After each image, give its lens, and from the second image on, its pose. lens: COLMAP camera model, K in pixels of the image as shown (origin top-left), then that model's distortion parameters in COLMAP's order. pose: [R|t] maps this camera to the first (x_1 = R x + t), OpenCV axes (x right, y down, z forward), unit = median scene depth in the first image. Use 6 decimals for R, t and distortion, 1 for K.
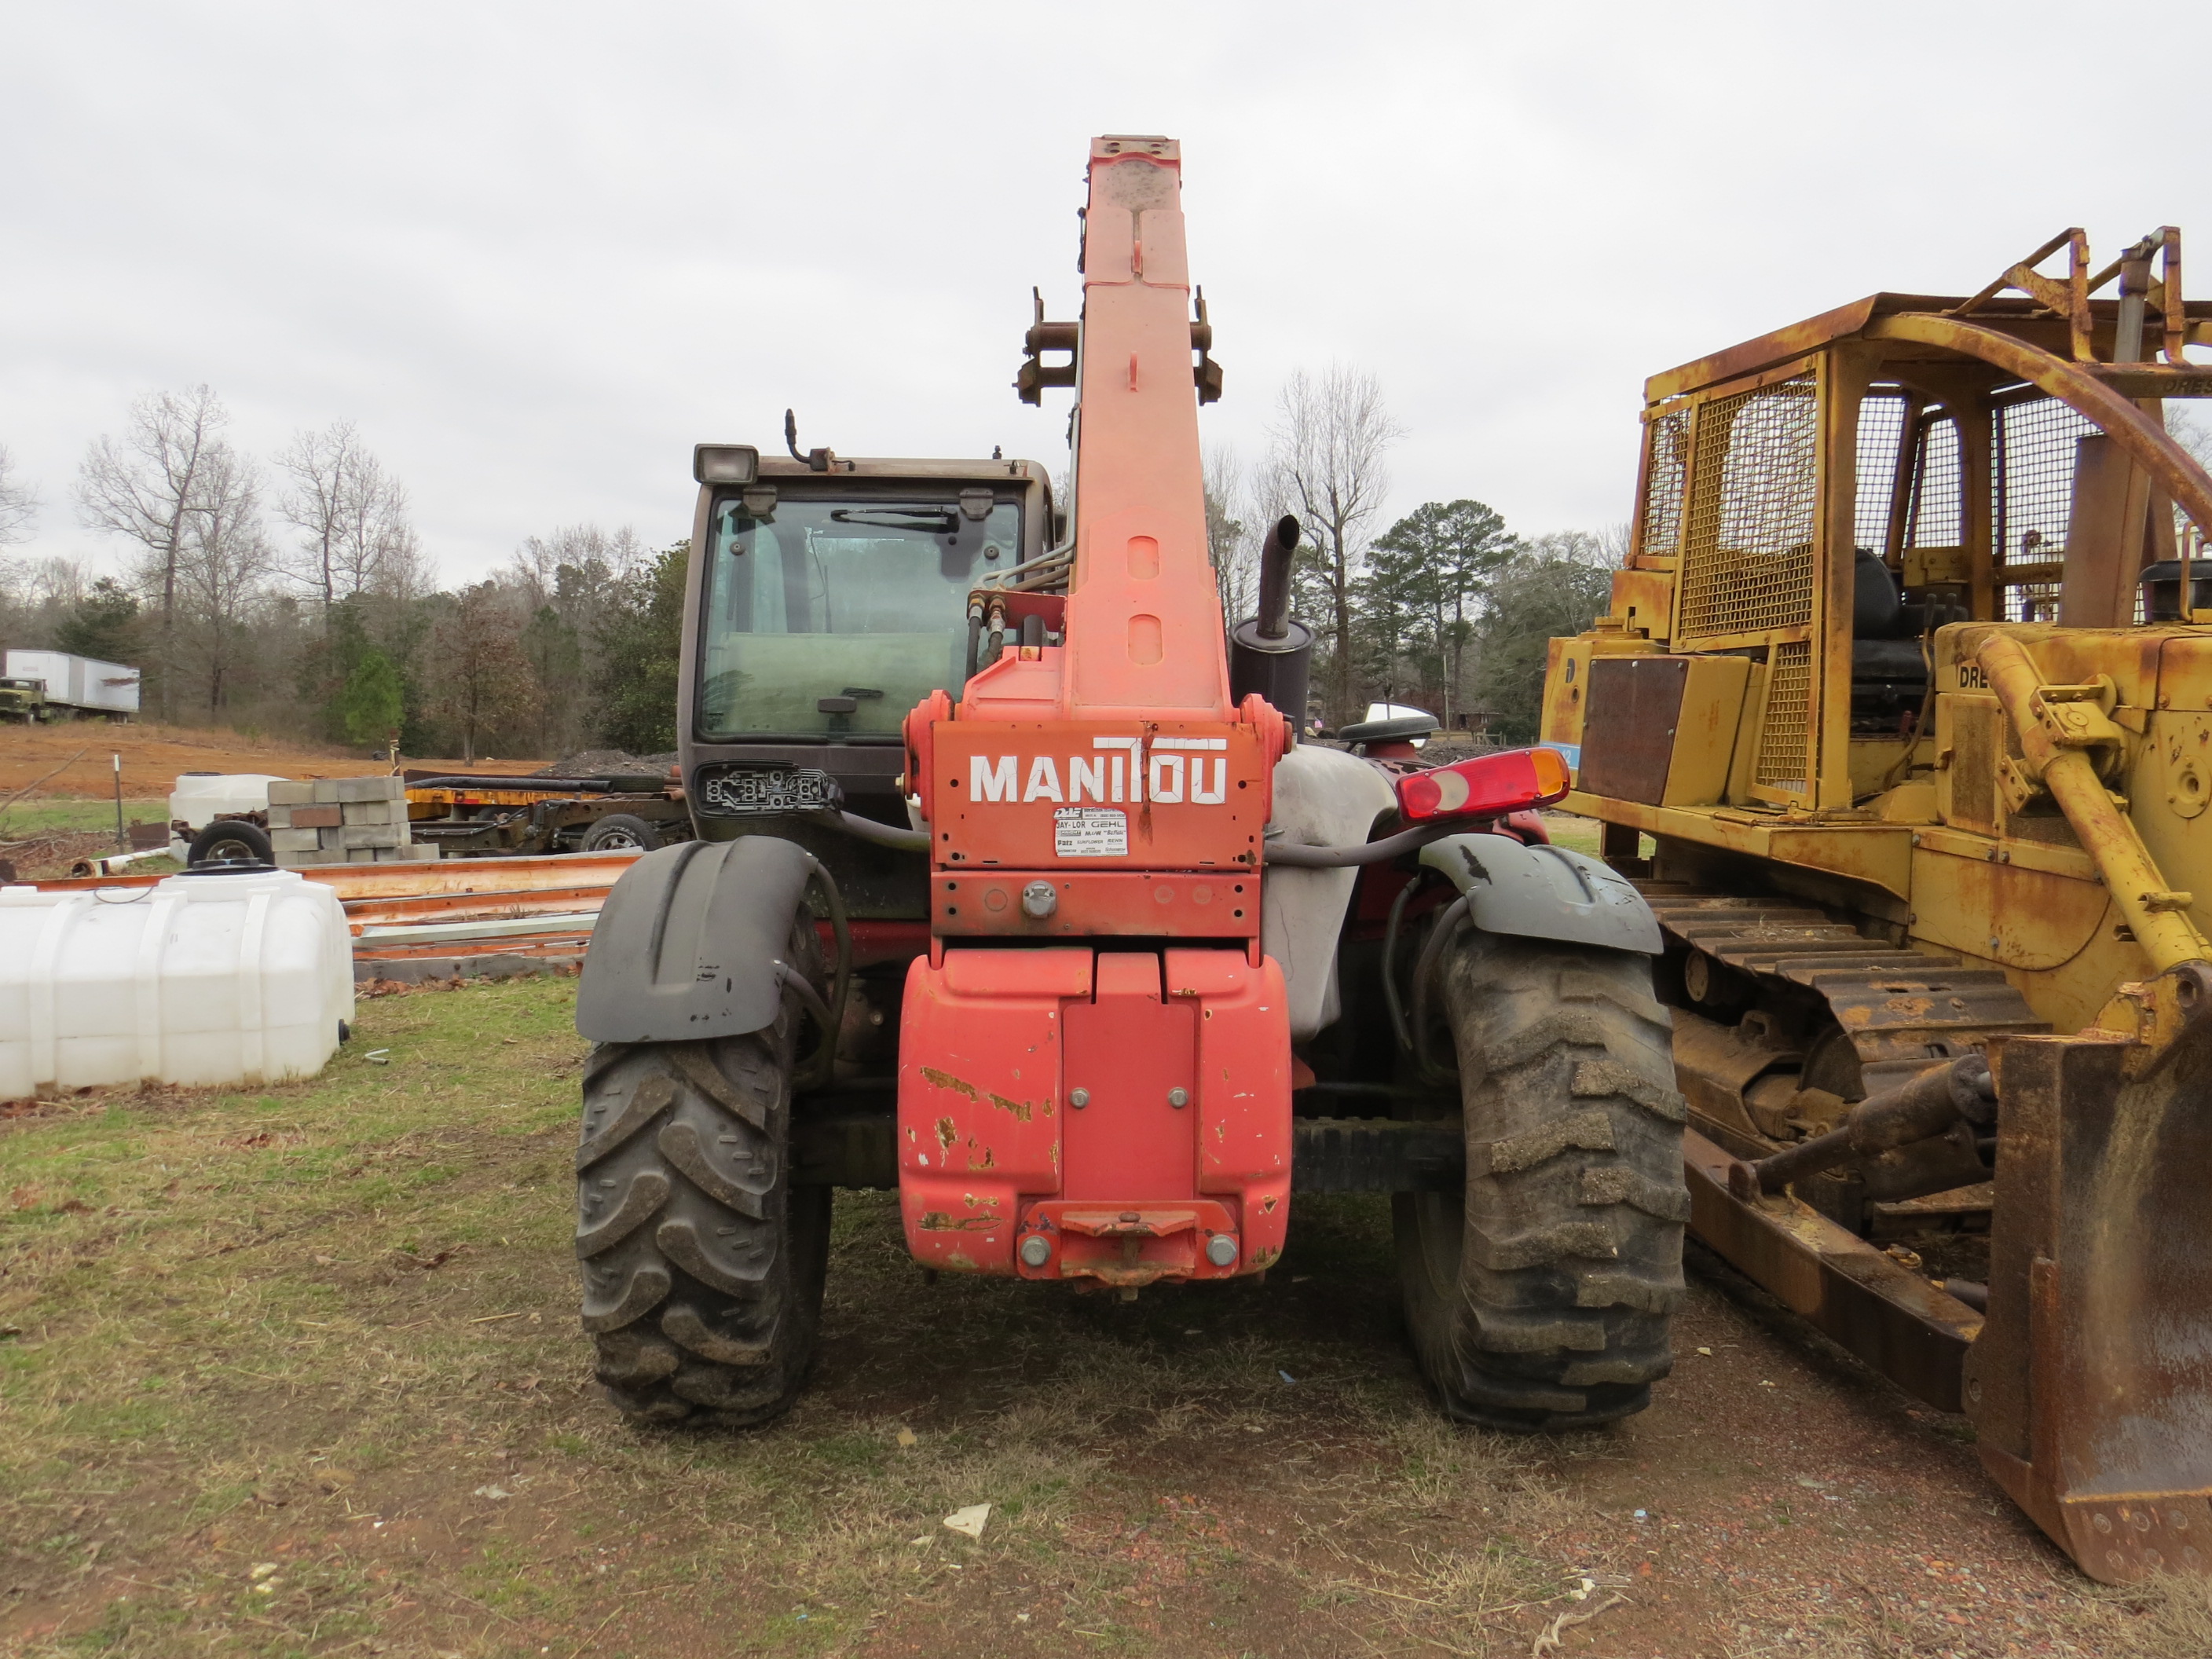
lens RADIAL K [[1820.2, 0, 1106.0], [0, 1820.2, 829.5], [0, 0, 1]] dist [-0.029213, 0.013200]
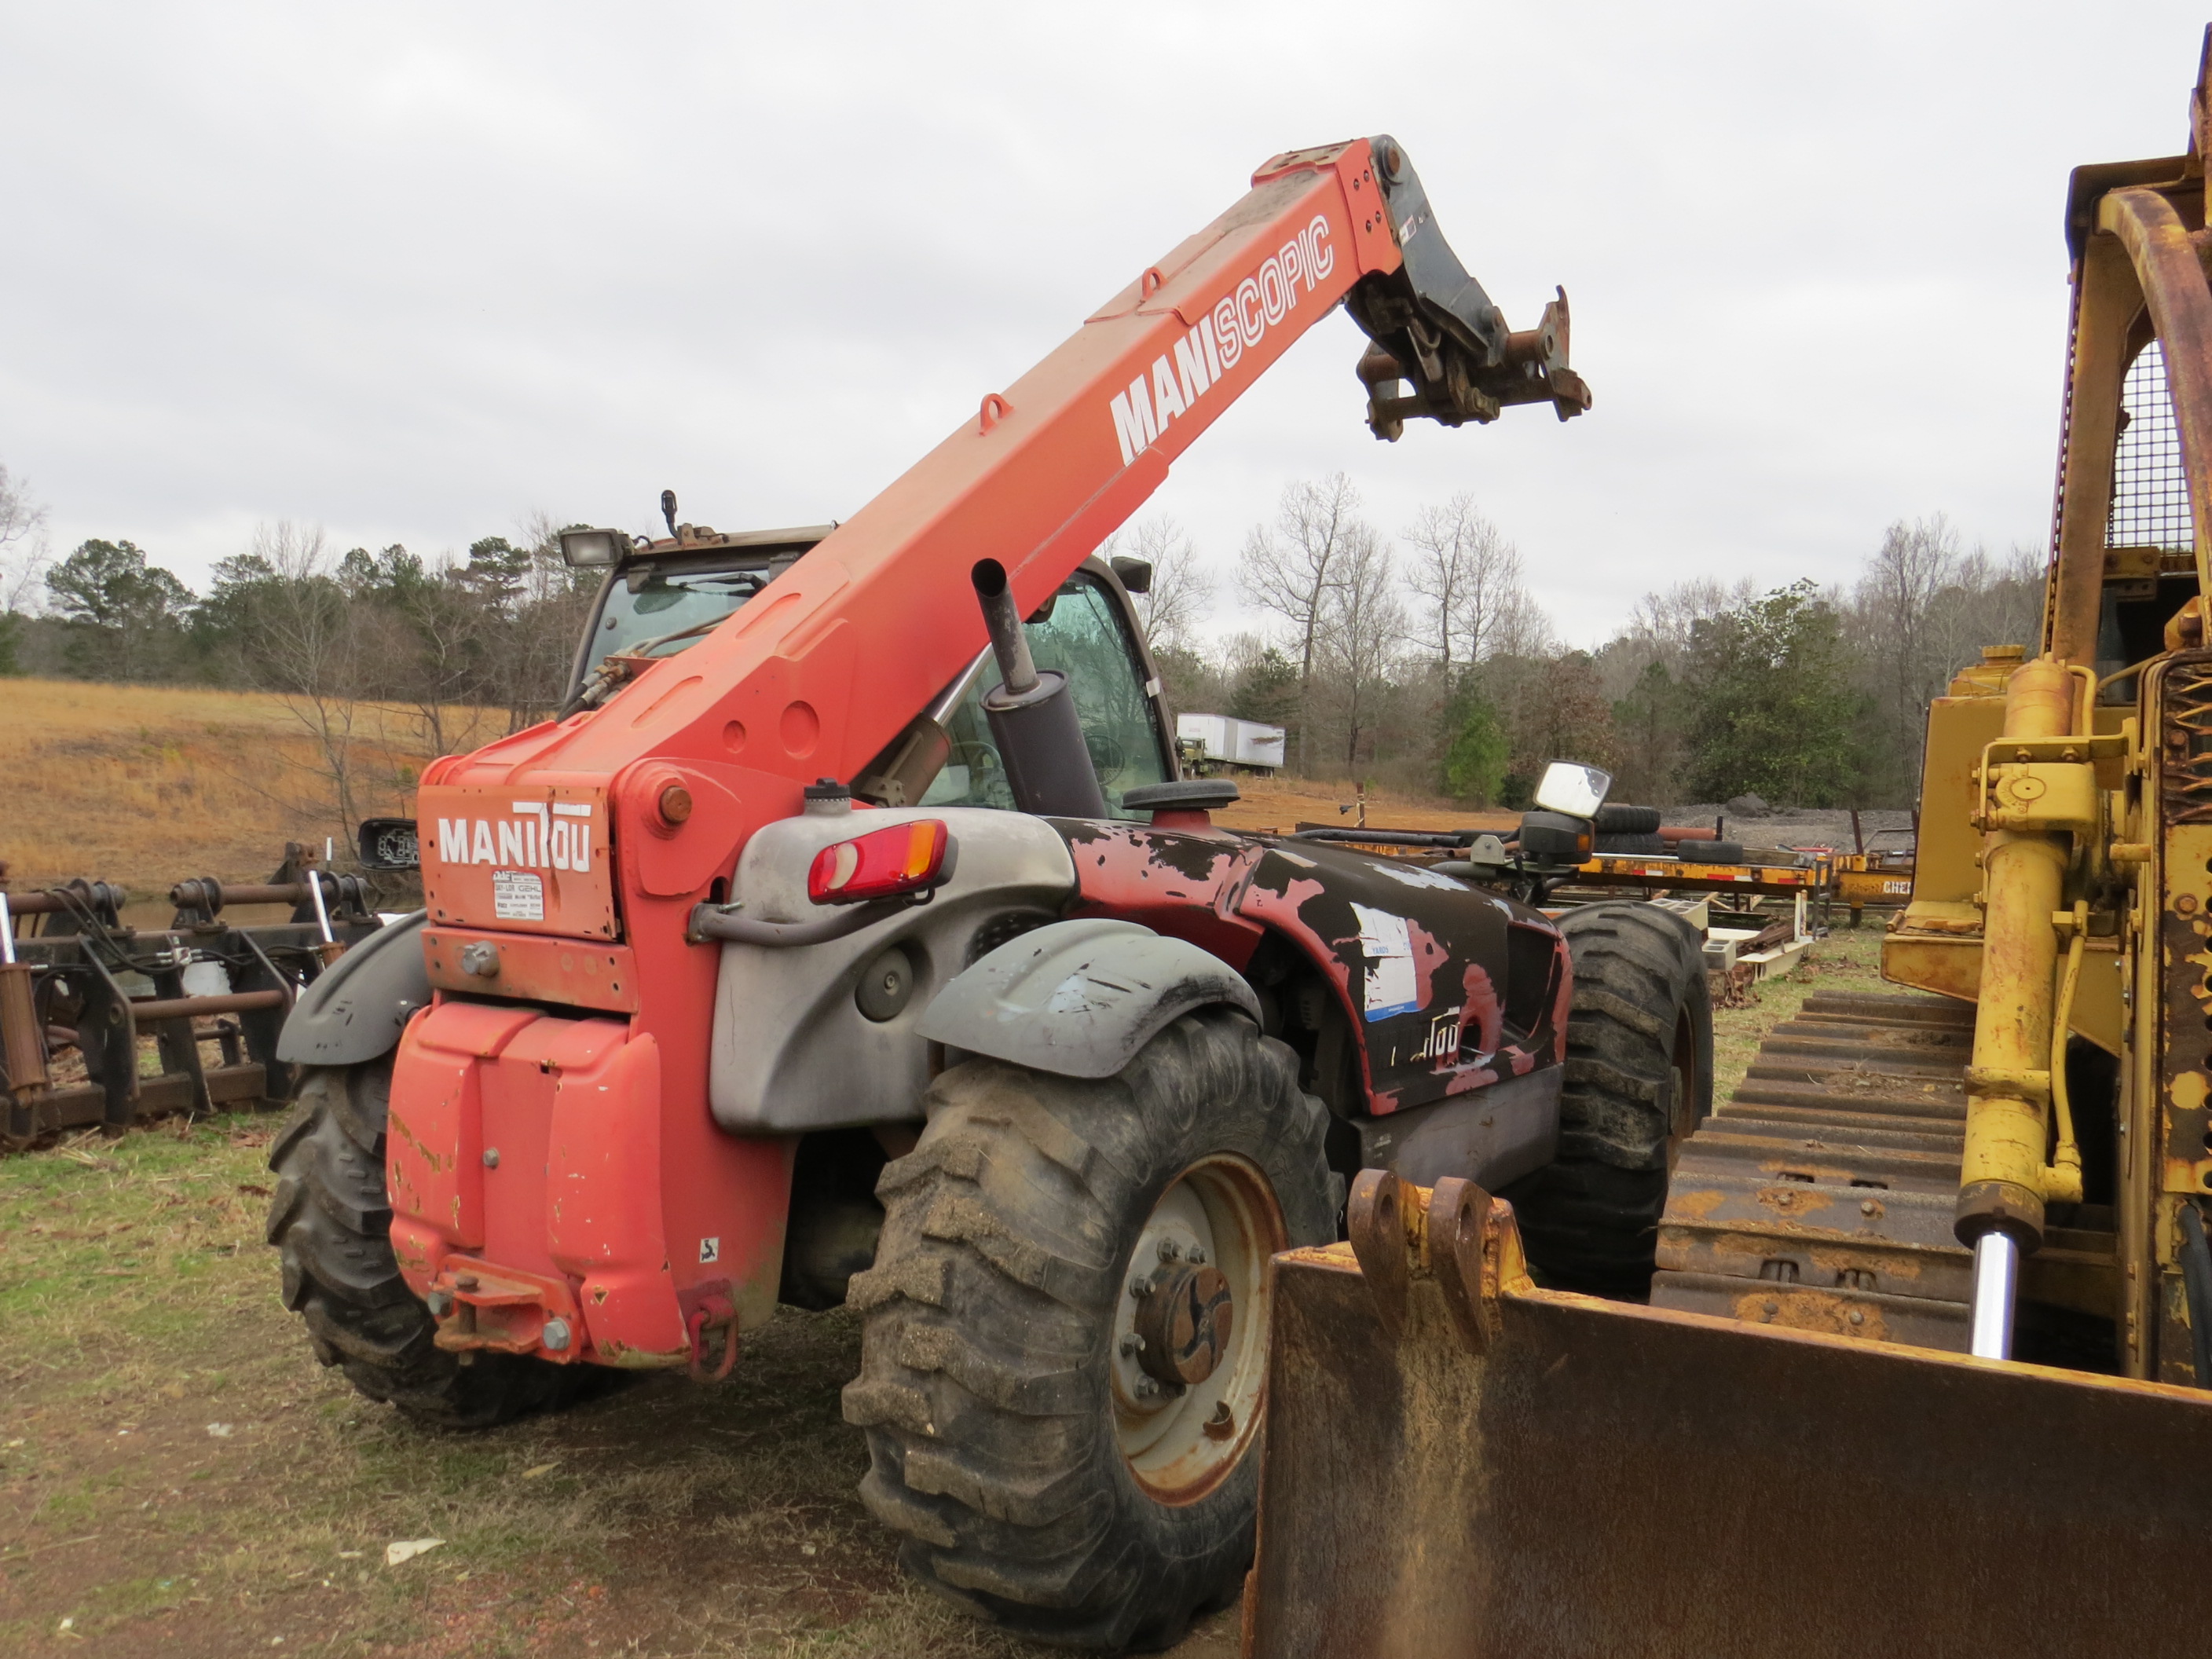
lens RADIAL K [[1820.2, 0, 1106.0], [0, 1820.2, 829.5], [0, 0, 1]] dist [-0.029213, 0.013200]
pose [[0.807364, 0.019099, -0.589745, 0.790648], [-0.036765, 0.999162, -0.017974, -0.027170], [0.588907, 0.036194, 0.807390, 0.353571]]
